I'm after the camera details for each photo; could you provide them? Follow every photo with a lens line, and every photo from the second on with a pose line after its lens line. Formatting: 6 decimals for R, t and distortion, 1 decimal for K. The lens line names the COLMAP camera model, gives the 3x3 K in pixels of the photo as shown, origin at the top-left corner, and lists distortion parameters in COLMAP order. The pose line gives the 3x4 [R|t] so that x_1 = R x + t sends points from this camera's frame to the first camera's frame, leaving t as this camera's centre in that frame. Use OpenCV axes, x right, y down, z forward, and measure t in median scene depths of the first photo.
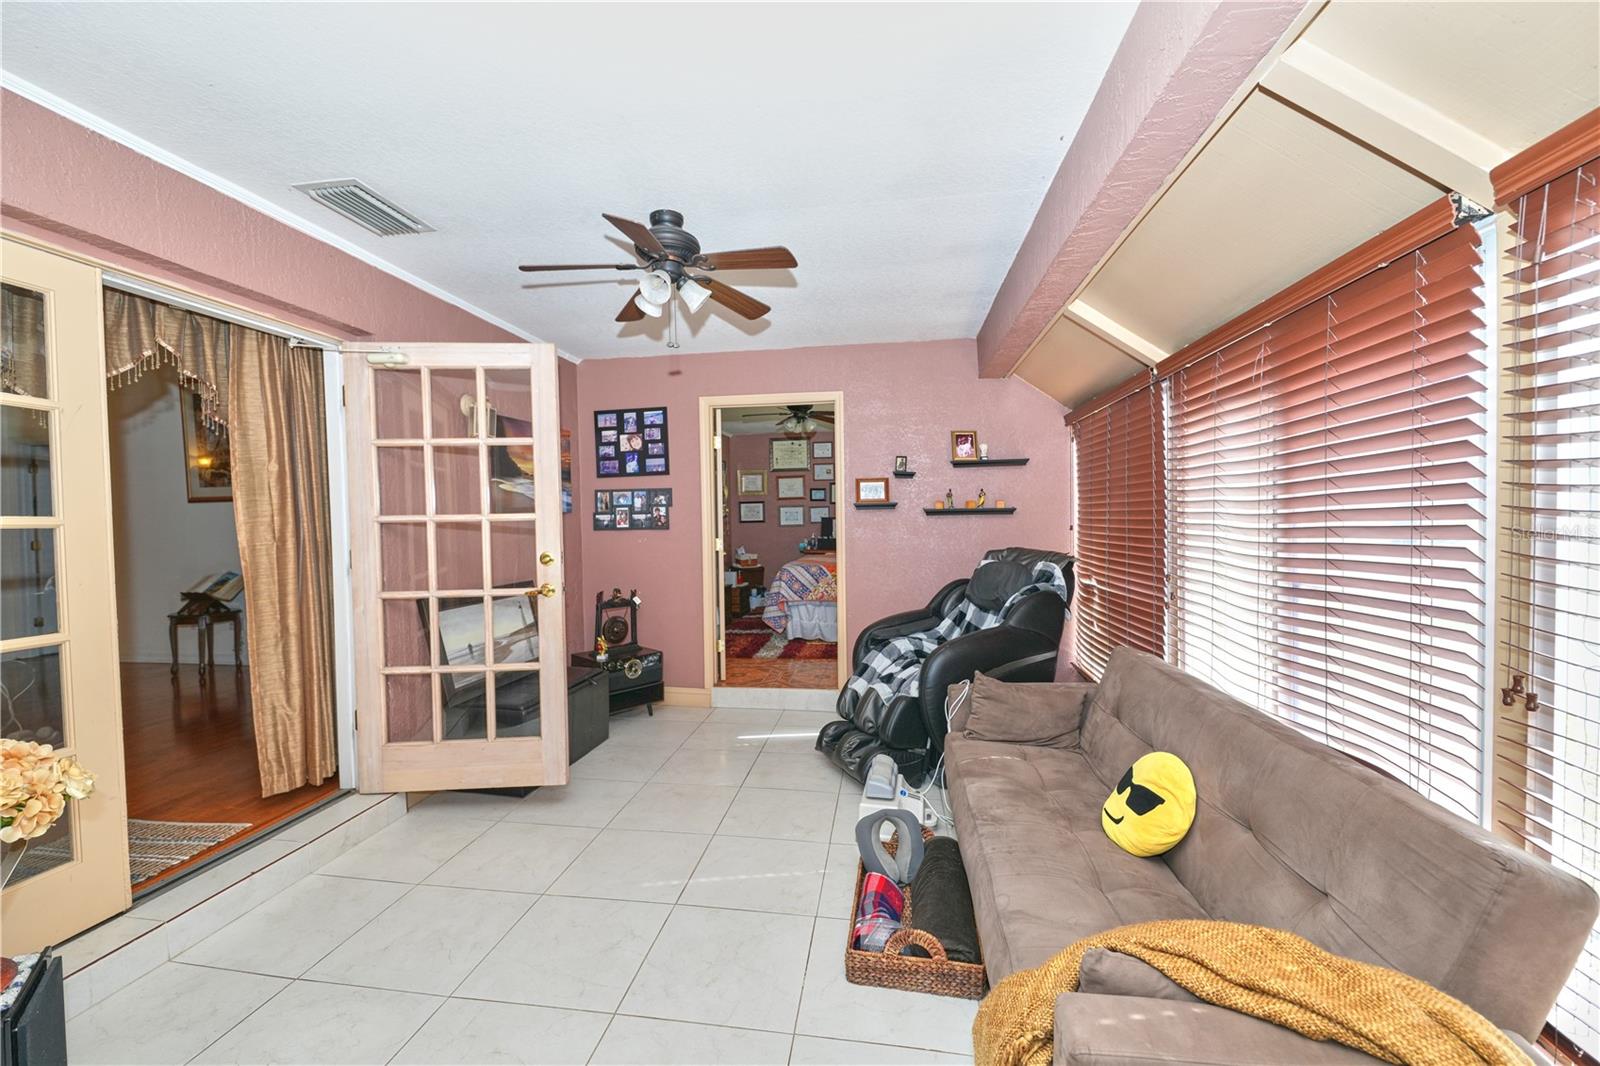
lens RADIAL K [[645.2, 0, 798.0], [0, 645.2, 535.5], [0, 0, 1]] dist [0.008696, -0.000151]
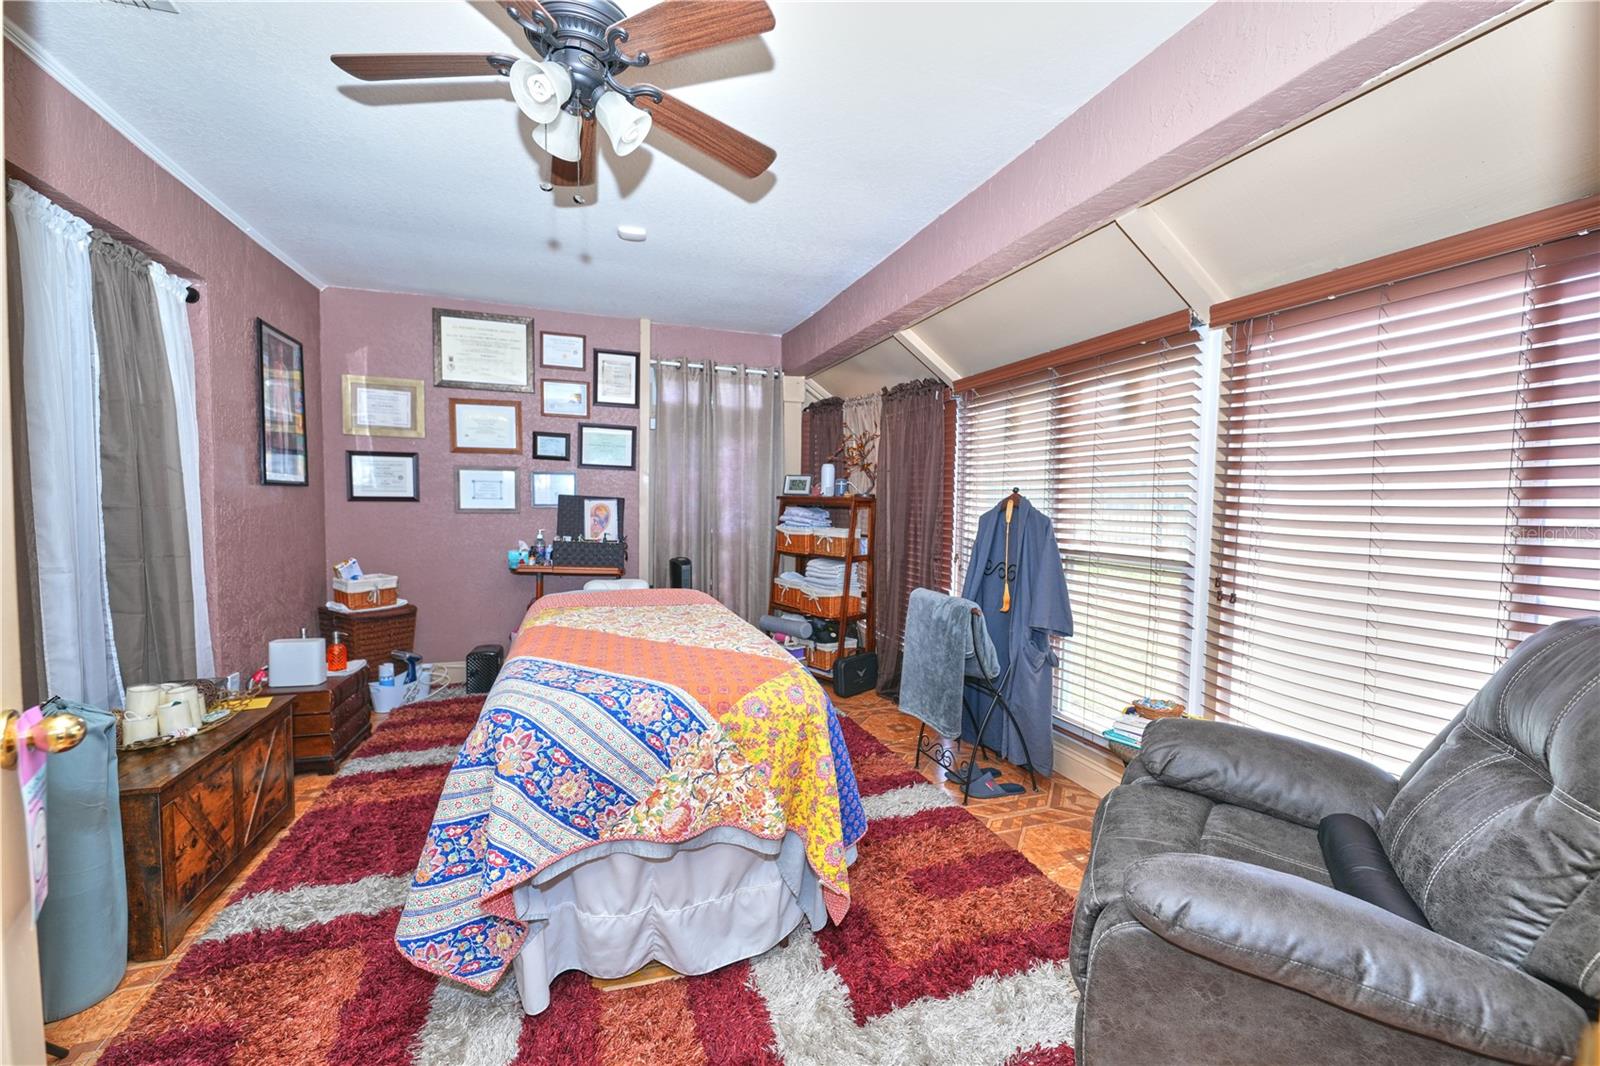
lens RADIAL K [[645.2, 0, 798.0], [0, 645.2, 535.5], [0, 0, 1]] dist [0.008696, -0.000151]
pose [[0.887958, 0.008263, 0.459851, -0.024921], [-0.021797, 0.999471, 0.024130, -0.013755], [-0.459408, -0.031450, 0.887668, 0.503420]]
